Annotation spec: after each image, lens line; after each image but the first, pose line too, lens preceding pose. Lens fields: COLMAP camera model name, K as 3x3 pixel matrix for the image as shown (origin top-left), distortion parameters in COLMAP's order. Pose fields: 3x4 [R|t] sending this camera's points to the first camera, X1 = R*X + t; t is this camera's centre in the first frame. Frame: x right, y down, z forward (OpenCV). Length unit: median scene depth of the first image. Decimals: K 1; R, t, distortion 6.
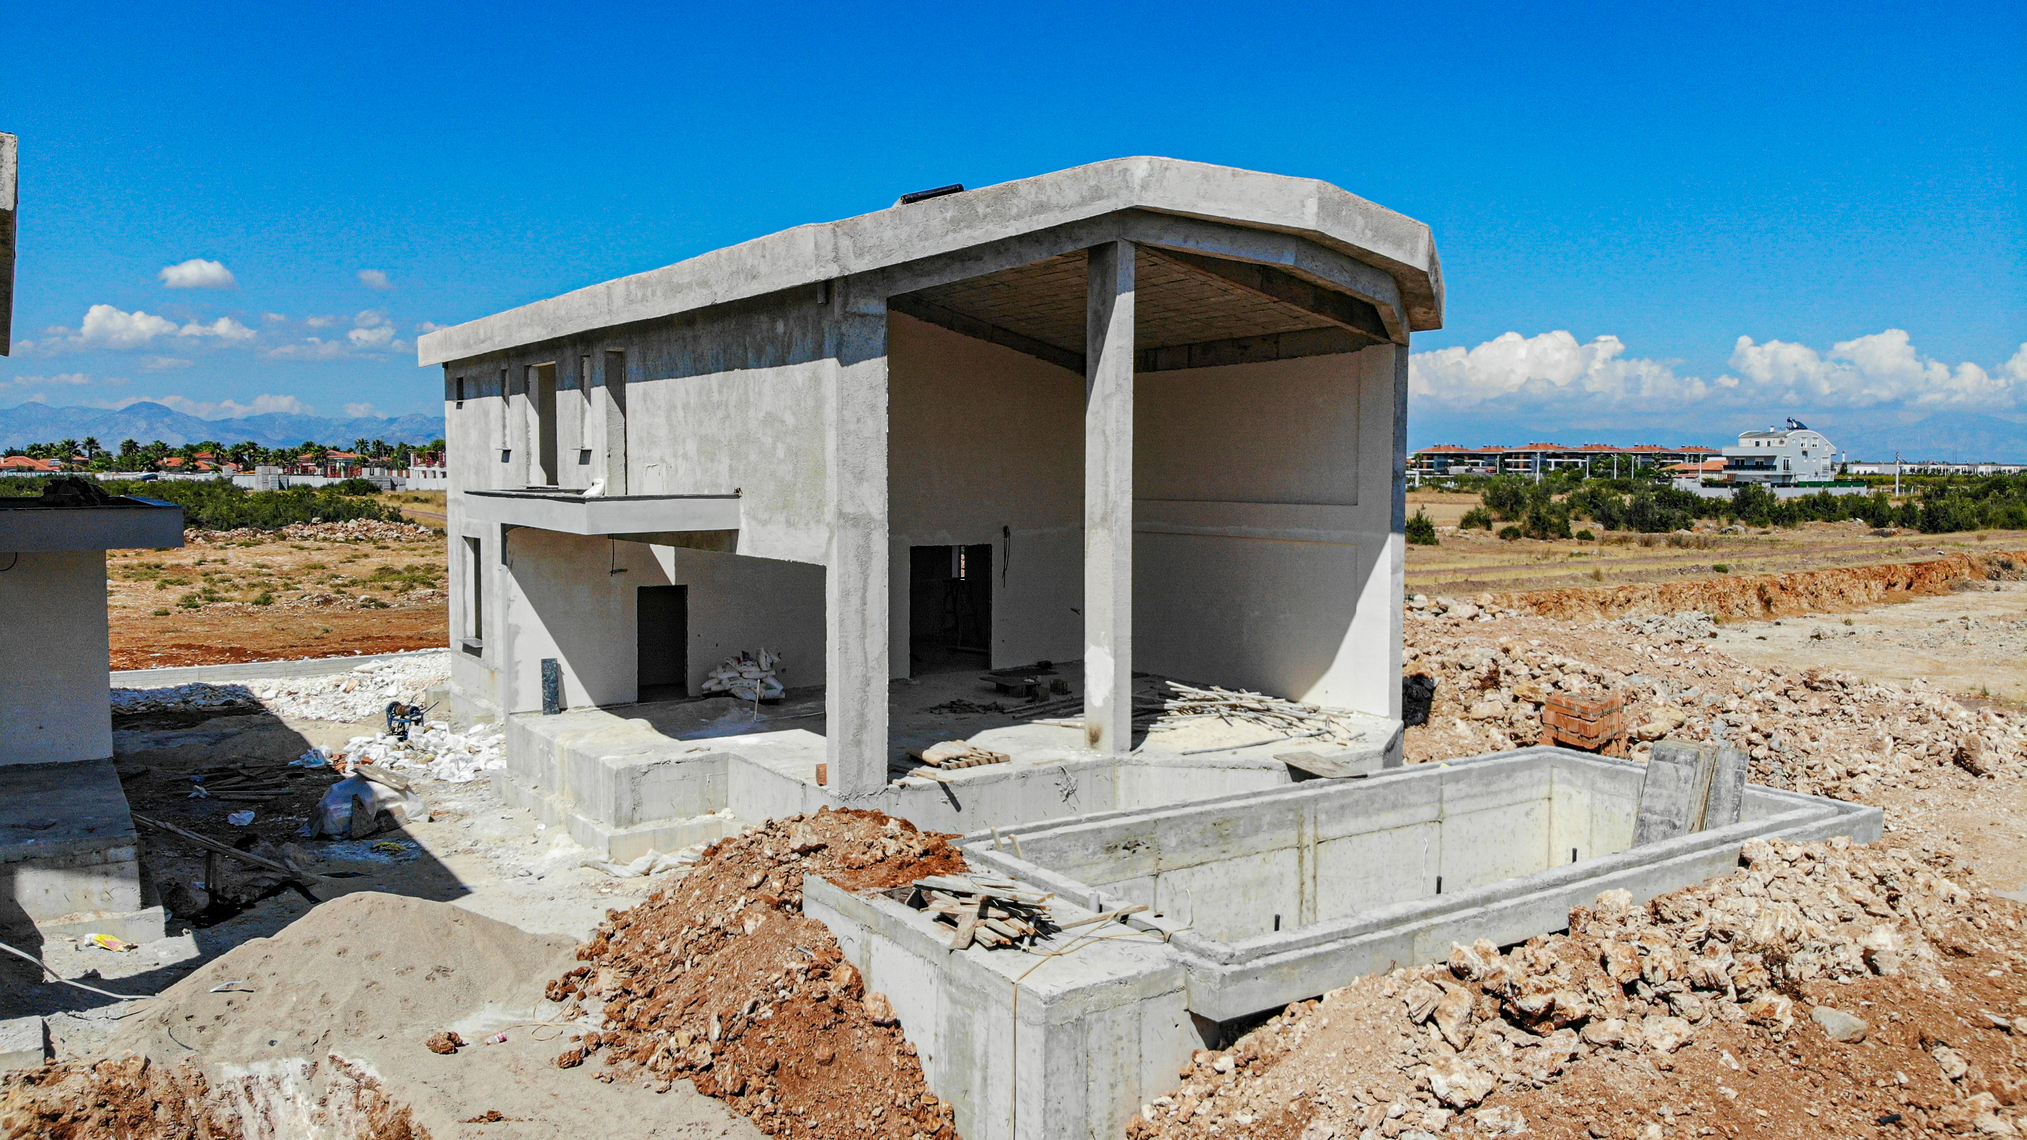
lens RADIAL K [[1485.8, 0, 1023.4], [0, 1485.8, 511.6], [0, 0, 1]] dist [0.044937, -0.123779]
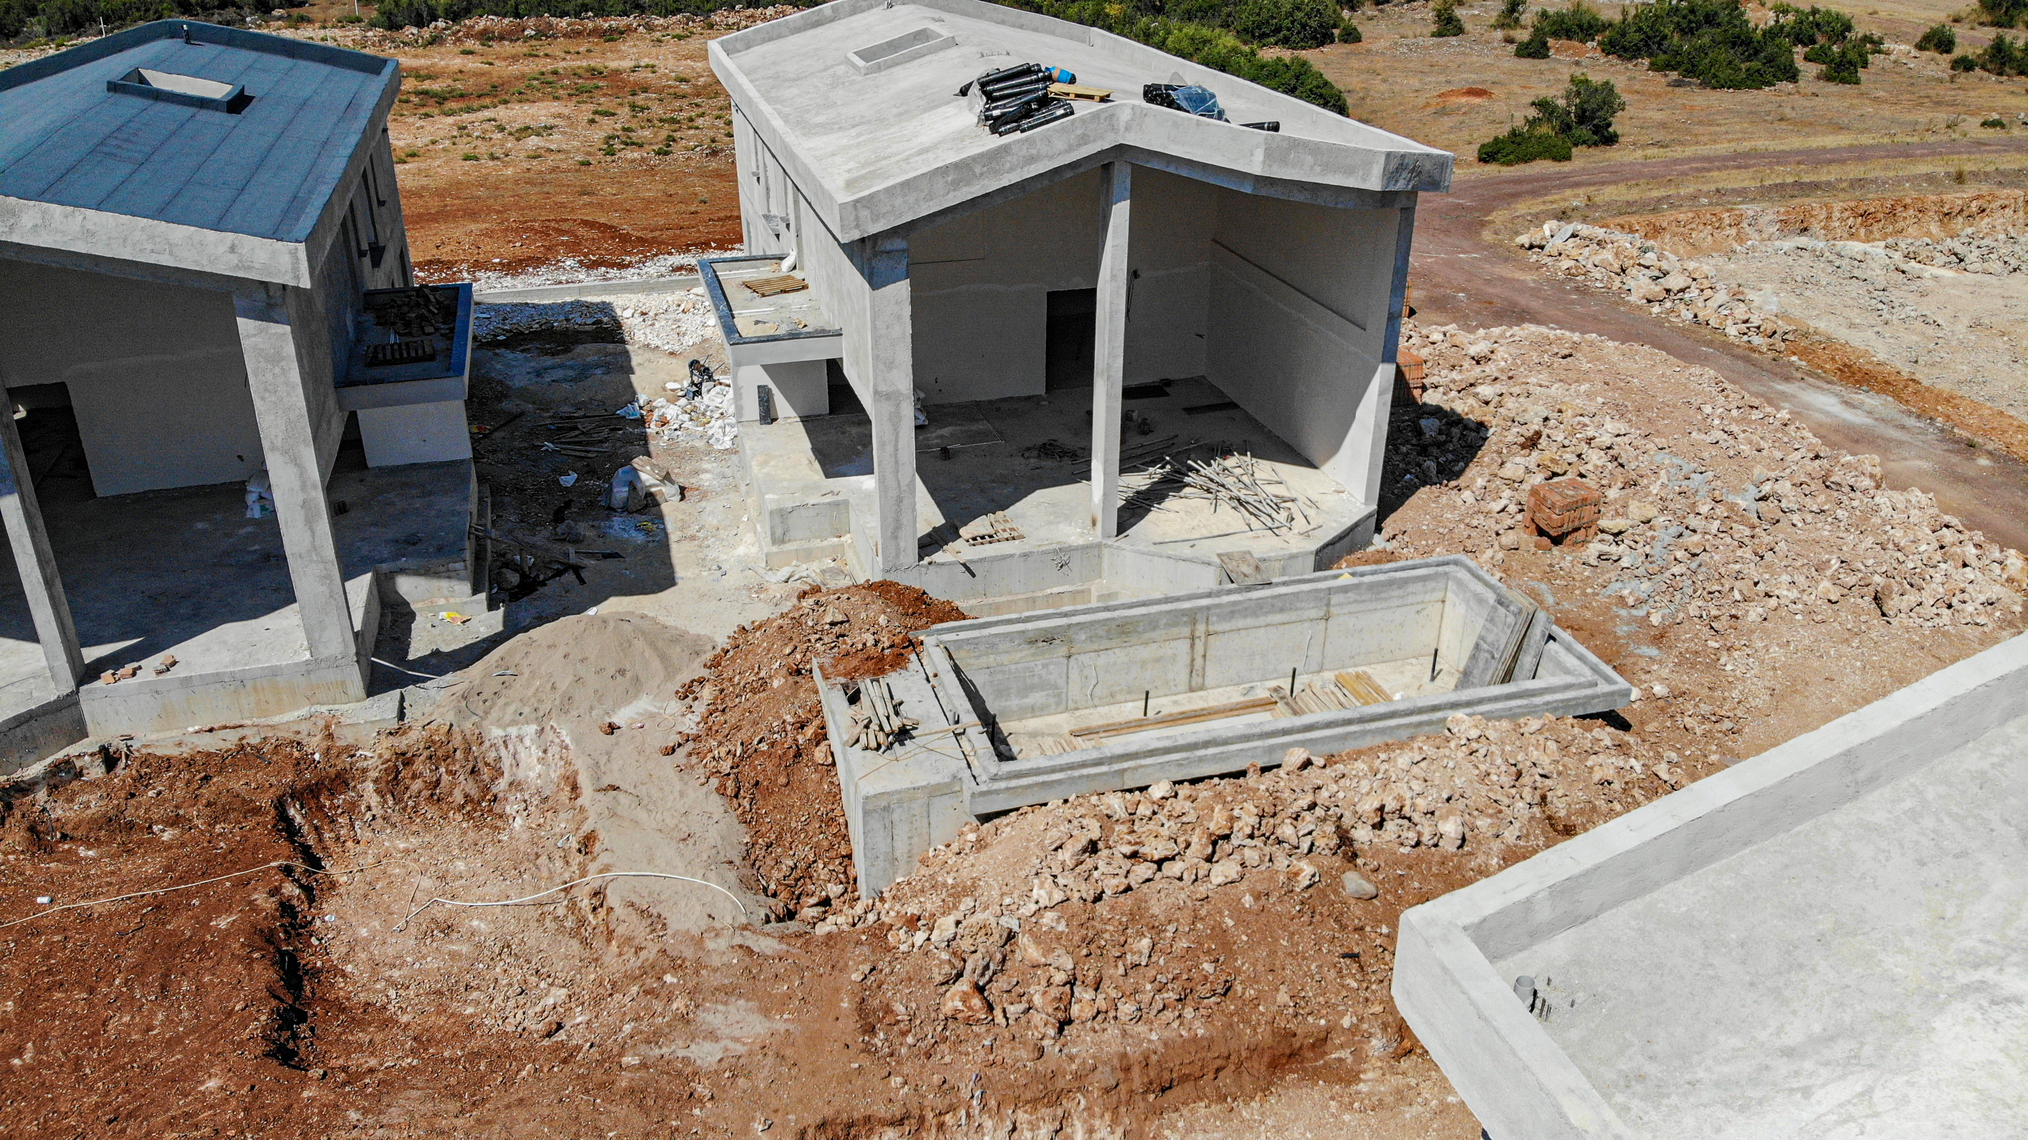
lens RADIAL K [[1476.4, 0, 1051.4], [0, 1476.4, 542.0], [0, 0, 1]] dist [0.144974, -0.333221]
pose [[0.957945, 0.130584, -0.255518, 0.418282], [-0.018081, 0.916153, 0.400421, -0.436536], [0.286382, -0.378961, 0.879985, -0.258337]]
